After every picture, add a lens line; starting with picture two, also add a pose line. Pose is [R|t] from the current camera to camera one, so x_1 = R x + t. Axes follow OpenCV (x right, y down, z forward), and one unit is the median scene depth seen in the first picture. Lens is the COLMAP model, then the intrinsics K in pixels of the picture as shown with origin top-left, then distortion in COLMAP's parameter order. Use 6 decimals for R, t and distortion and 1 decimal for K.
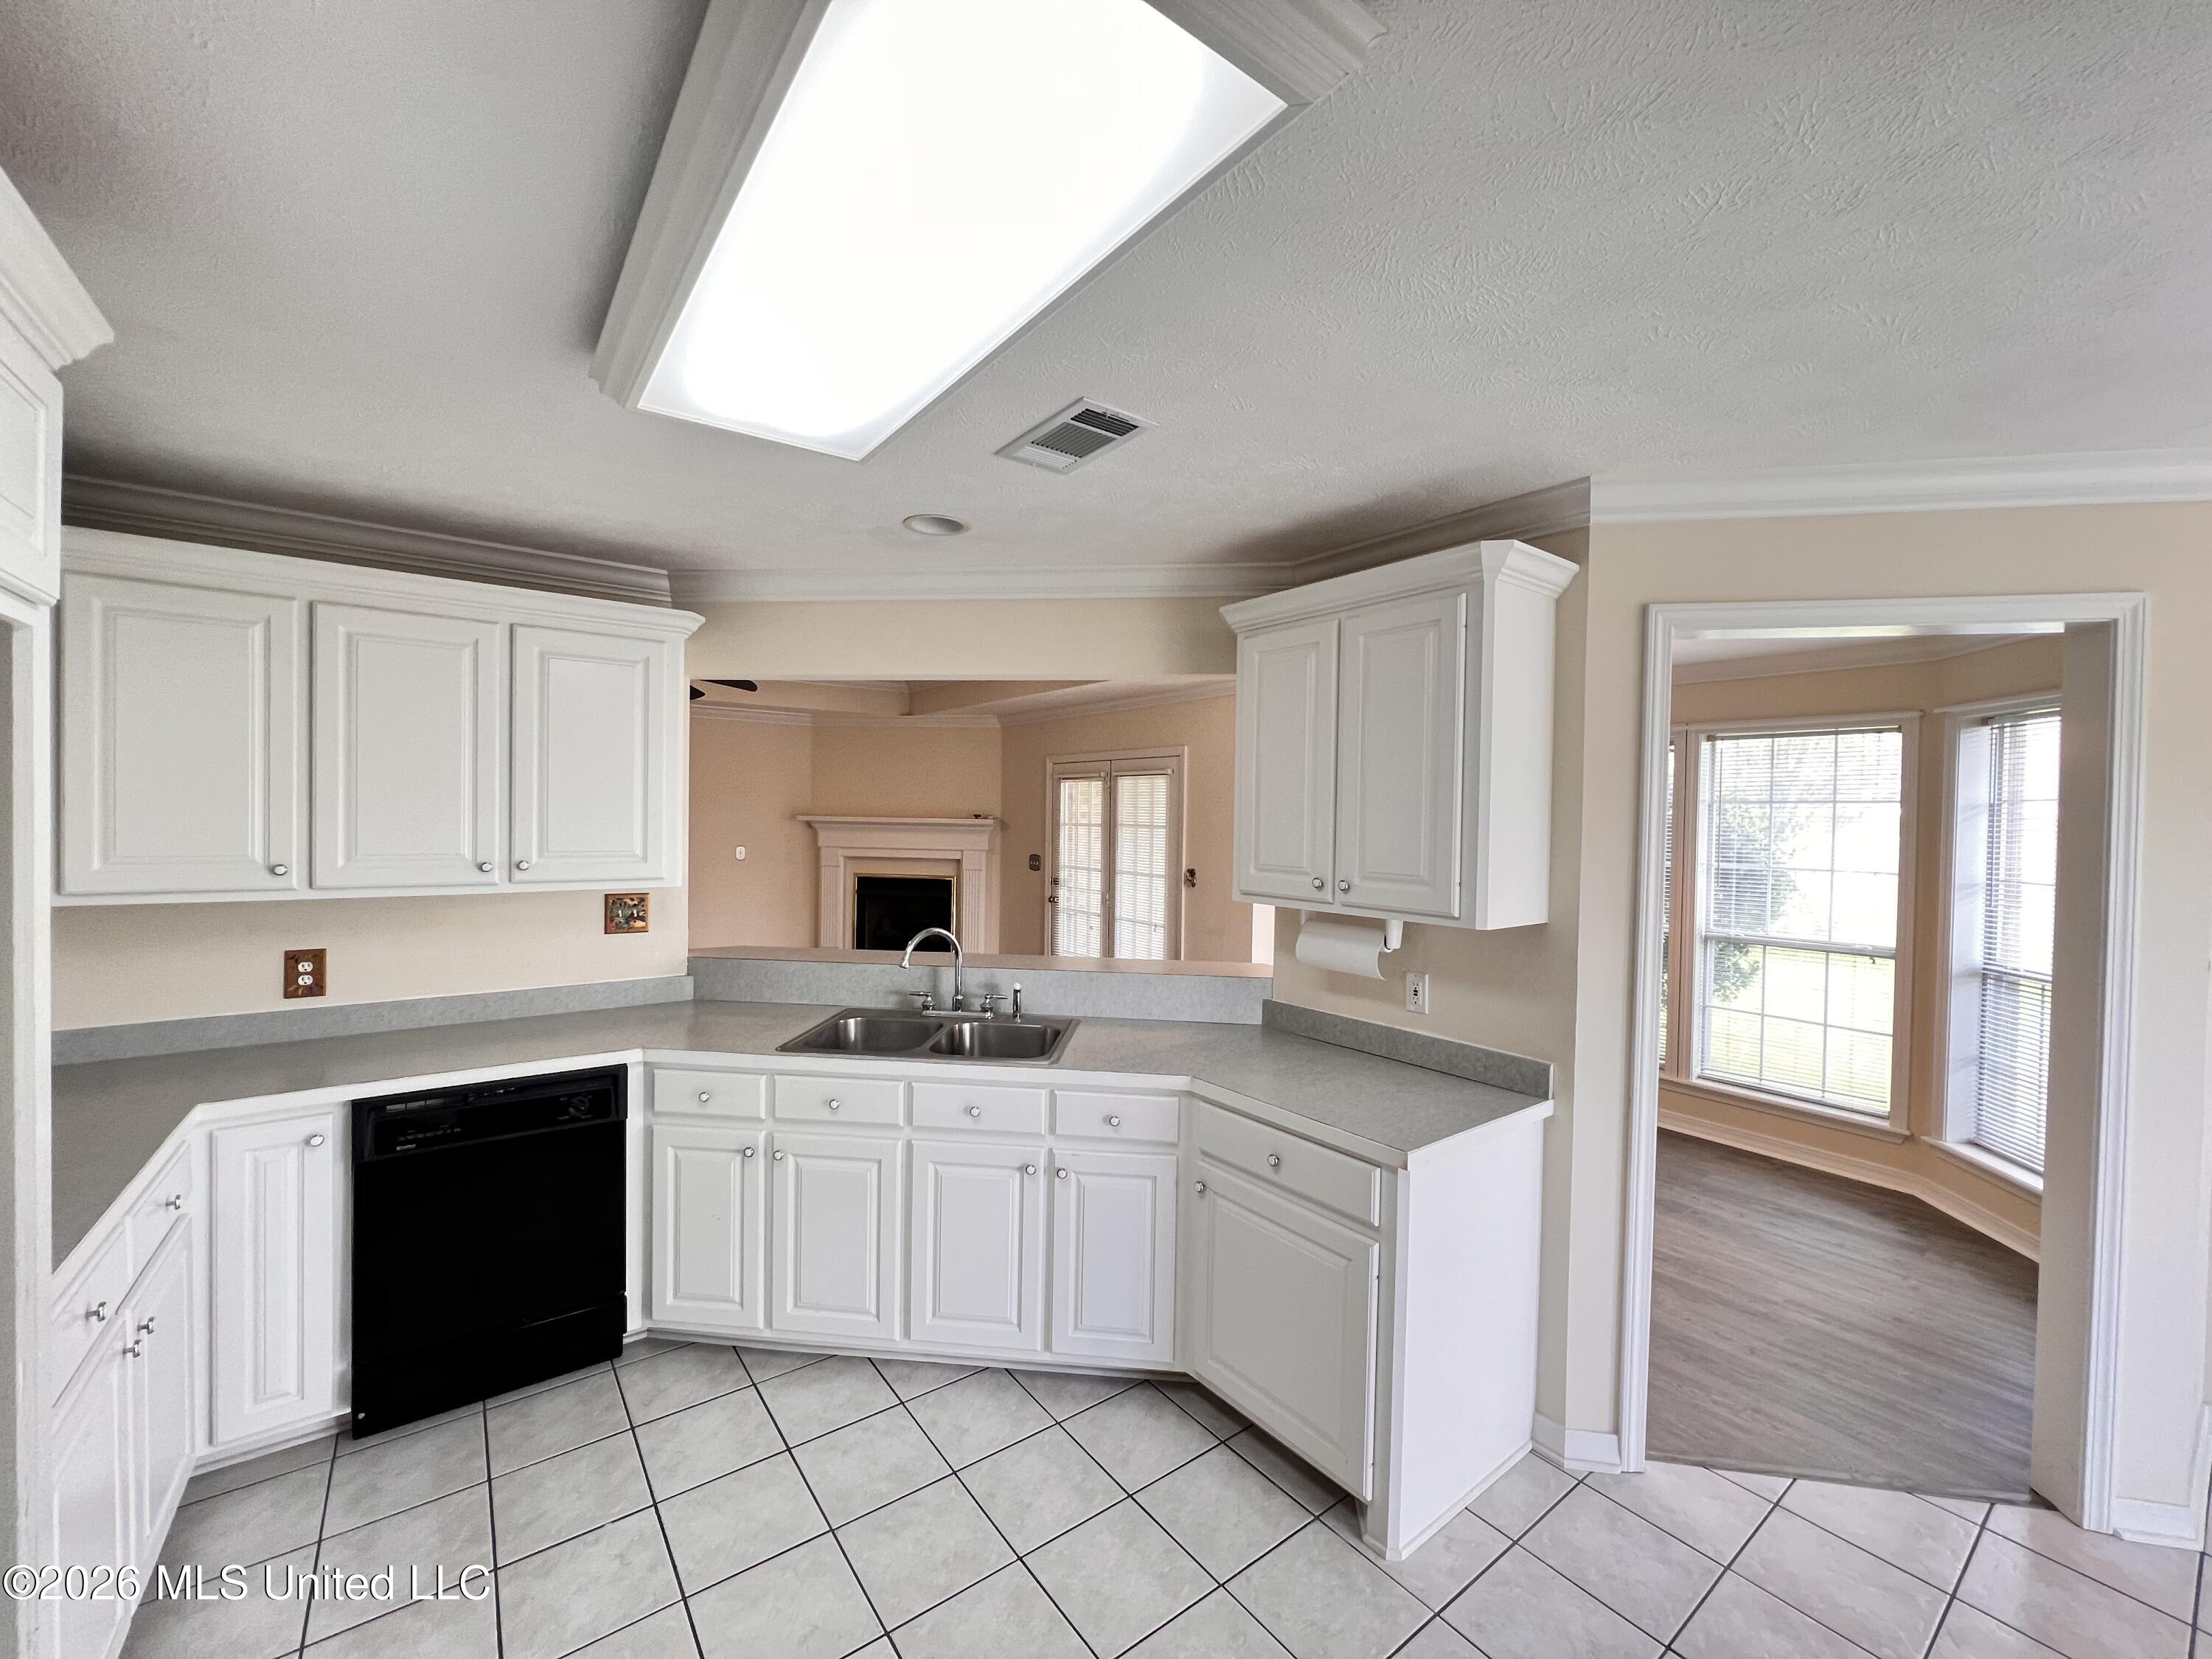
lens RADIAL K [[886.1, 0, 1098.4], [0, 886.1, 827.3], [0, 0, 1]] dist [-0.002672, 0.000394]
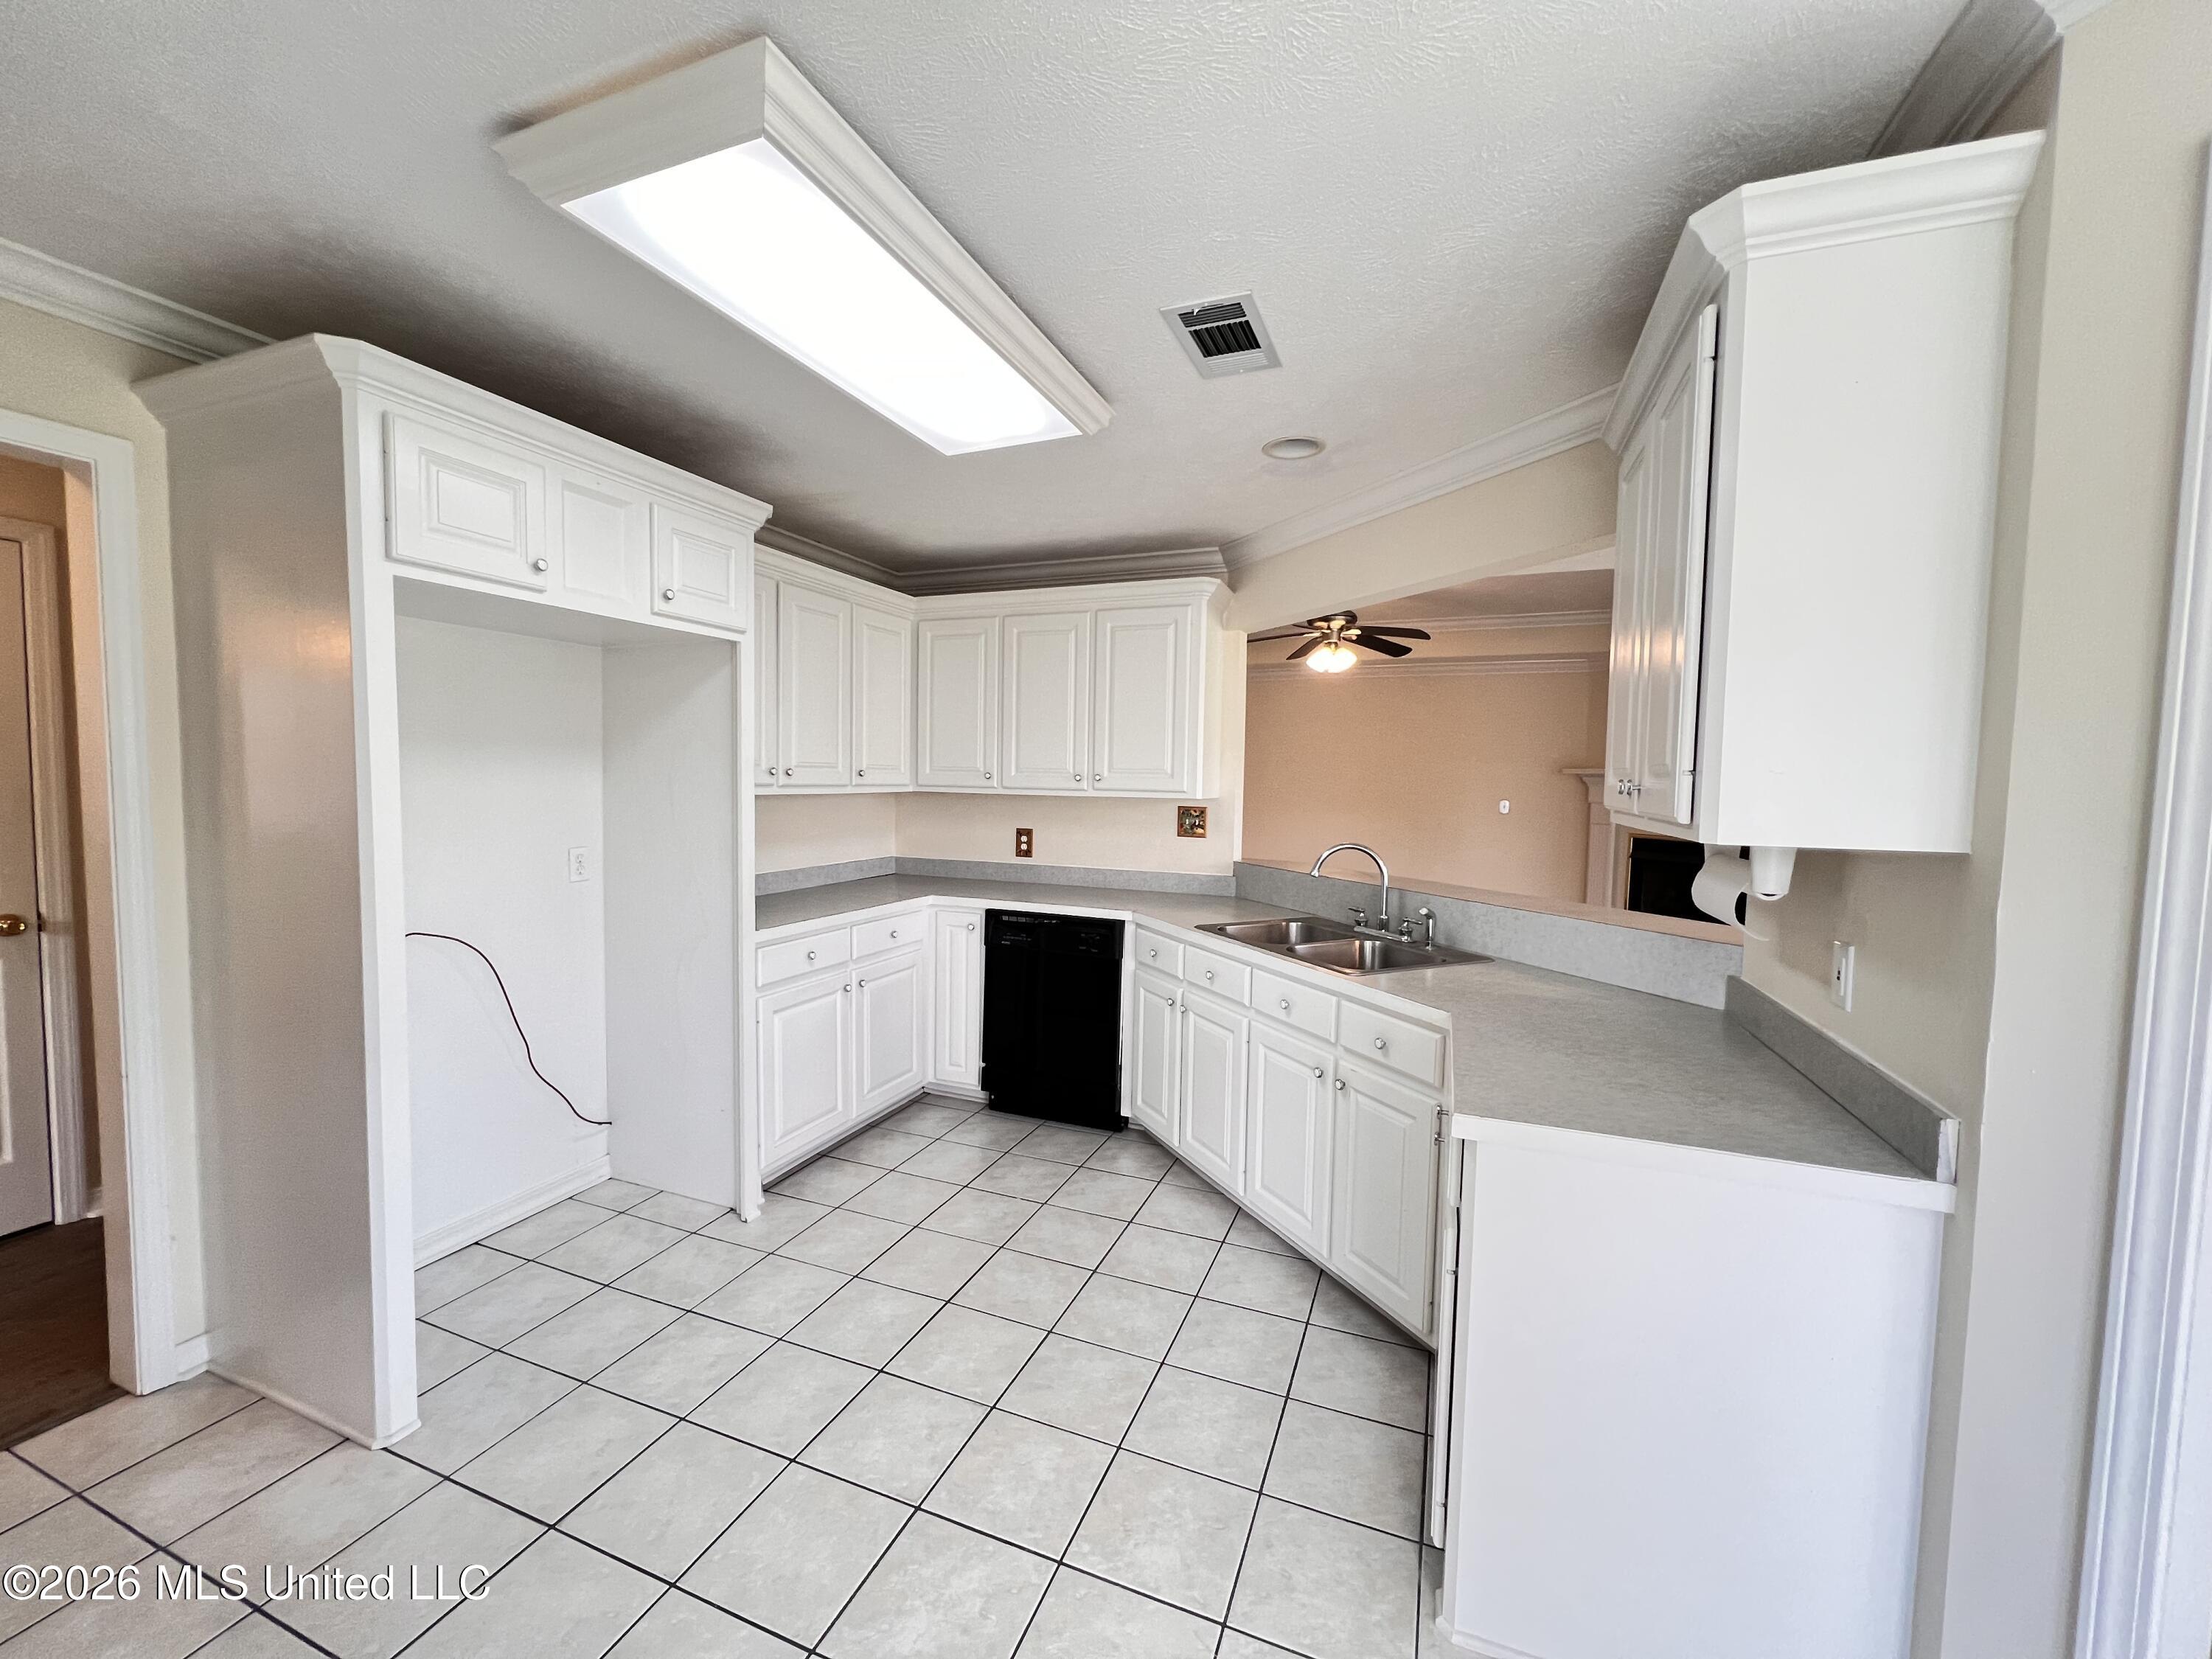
lens RADIAL K [[886.1, 0, 1091.0], [0, 886.1, 828.1], [0, 0, 1]] dist [-0.002672, 0.000394]
pose [[0.517095, 0.043202, -0.854837, 0.599534], [-0.022021, 0.999066, 0.037170, 0.073941], [0.855645, -0.000396, 0.517563, 0.247037]]
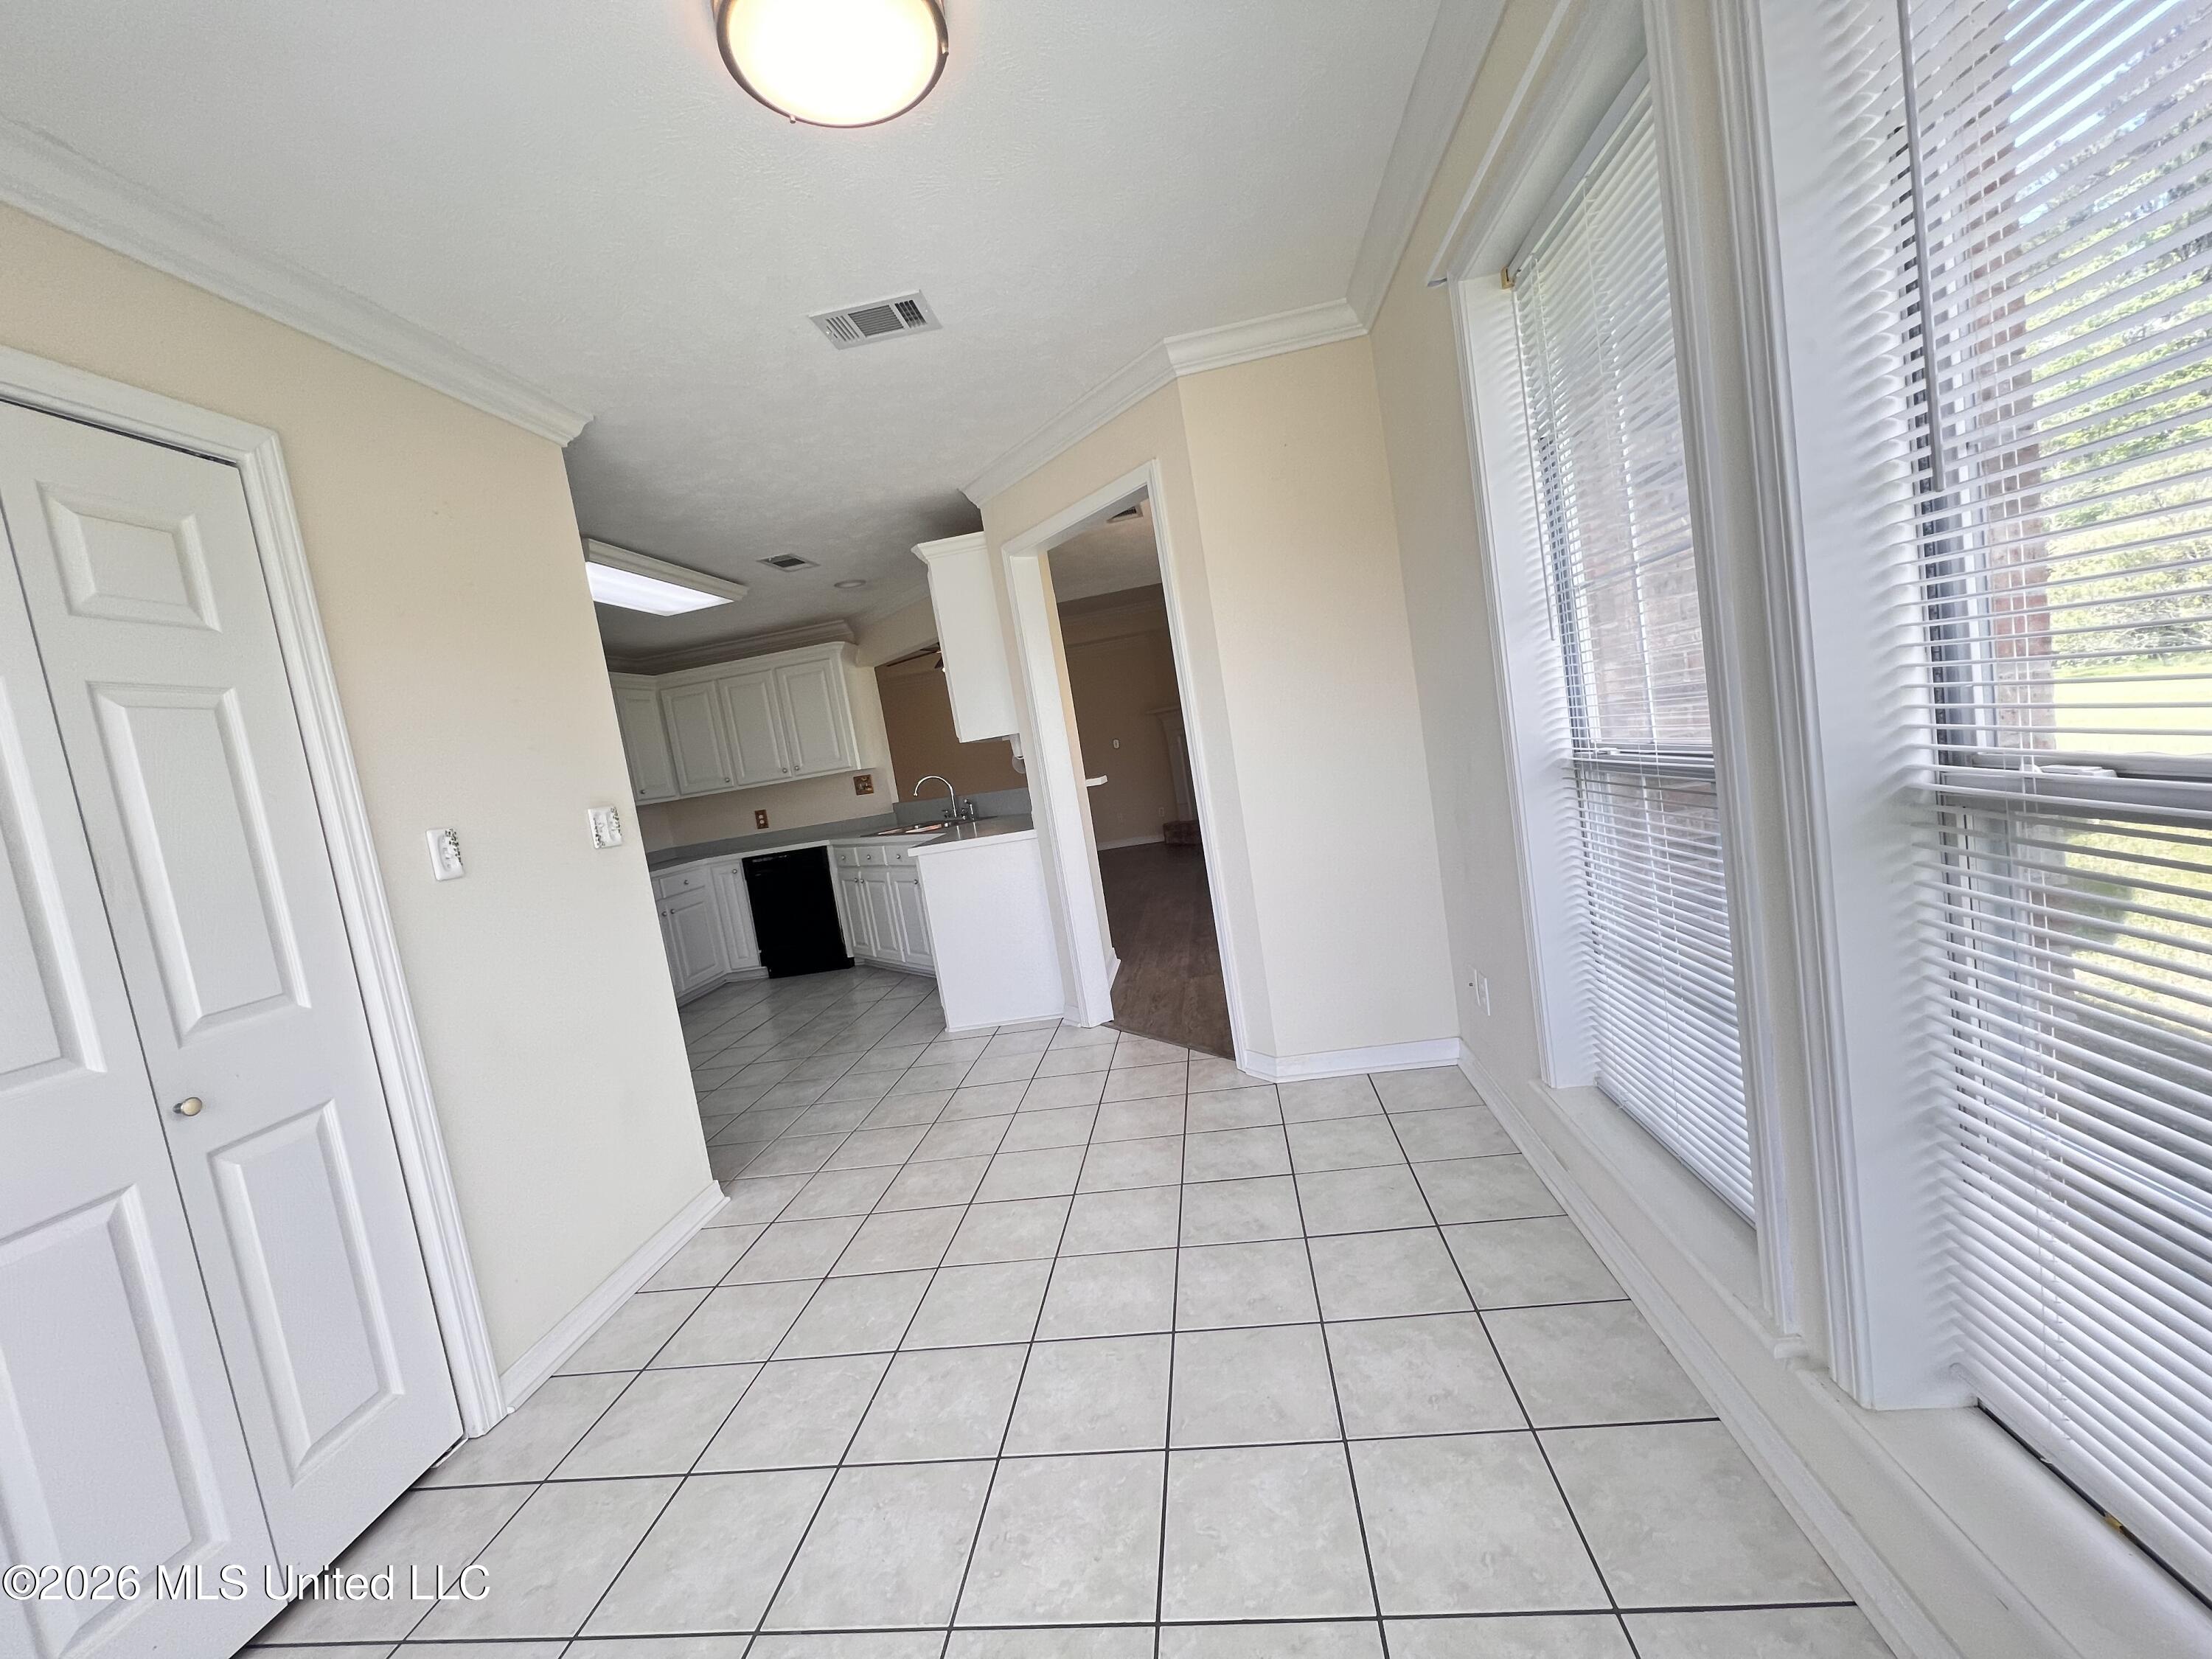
lens RADIAL K [[886.1, 0, 1101.8], [0, 886.1, 826.3], [0, 0, 1]] dist [-0.002672, 0.000394]
pose [[0.713182, -0.070048, -0.697470, 1.637262], [0.162204, 0.984481, 0.066985, 0.175477], [0.681954, -0.160904, 0.713477, -0.176664]]
